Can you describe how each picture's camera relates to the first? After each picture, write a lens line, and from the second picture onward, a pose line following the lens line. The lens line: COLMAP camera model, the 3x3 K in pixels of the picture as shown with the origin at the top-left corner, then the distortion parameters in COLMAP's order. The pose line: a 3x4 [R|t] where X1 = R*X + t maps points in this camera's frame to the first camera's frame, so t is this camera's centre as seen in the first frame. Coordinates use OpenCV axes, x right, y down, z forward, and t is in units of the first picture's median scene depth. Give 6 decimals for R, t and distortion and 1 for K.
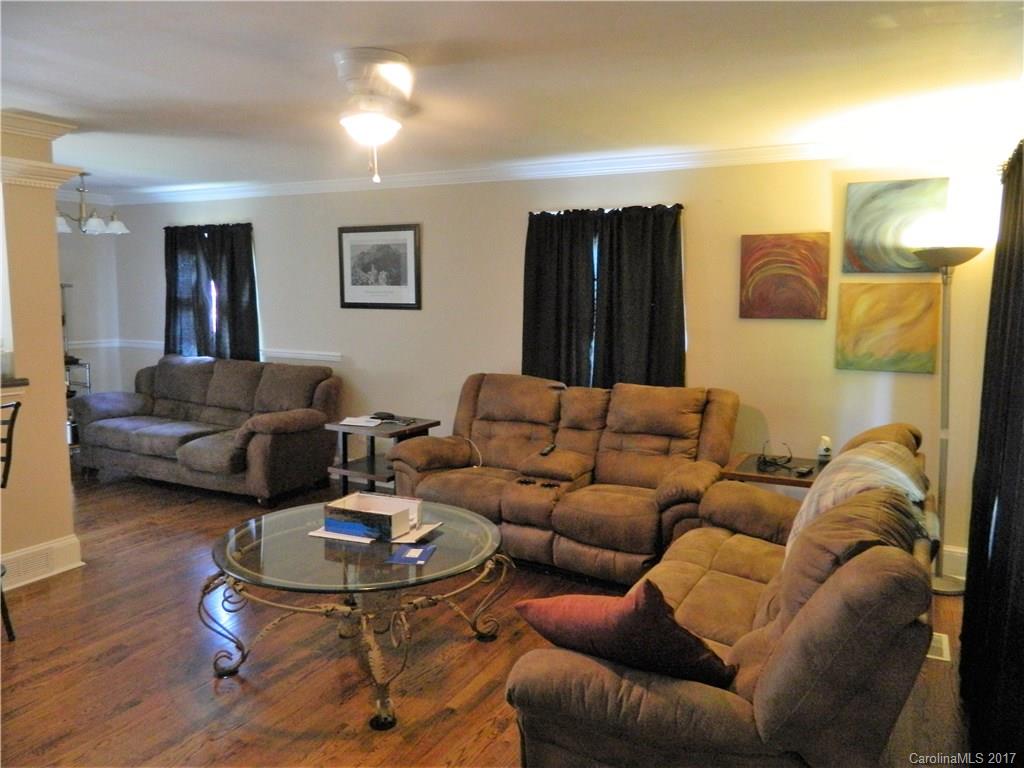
lens RADIAL K [[762.8, 0, 511.8], [0, 762.8, 383.6], [0, 0, 1]] dist [0.036742, -0.005724]
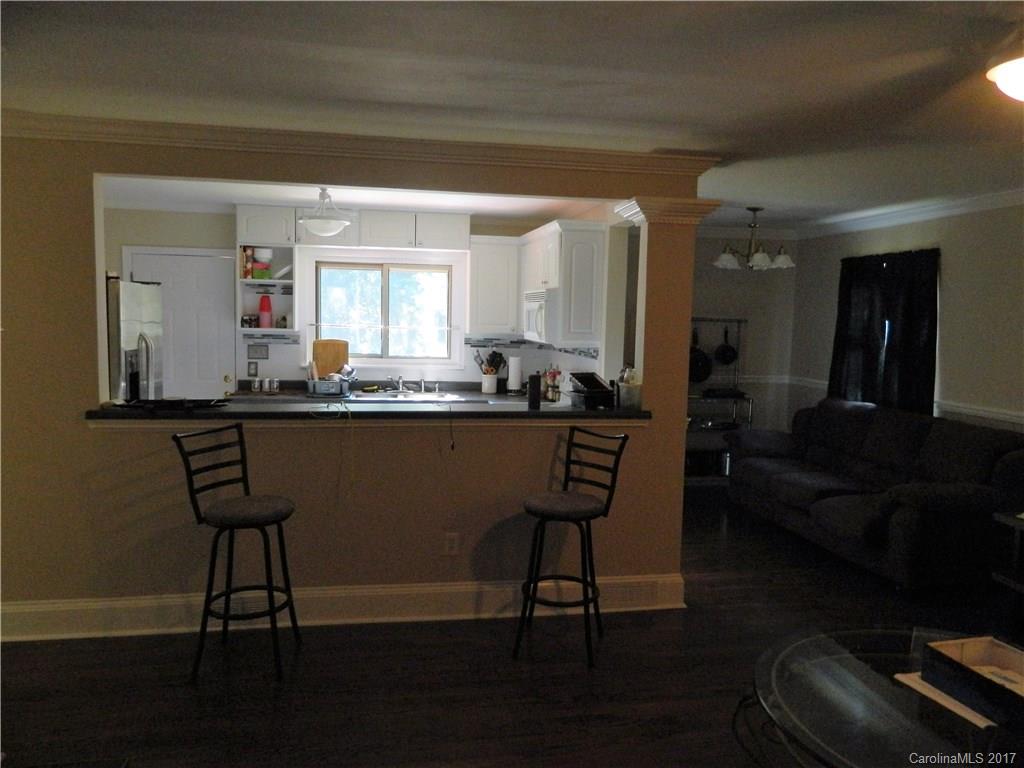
lens RADIAL K [[762.8, 0, 515.6], [0, 762.8, 381.3], [0, 0, 1]] dist [0.036742, -0.005724]
pose [[0.631116, 0.075069, -0.772048, 0.022699], [-0.112271, 0.993666, 0.004841, -0.019079], [0.767521, 0.083624, 0.635546, 0.132863]]
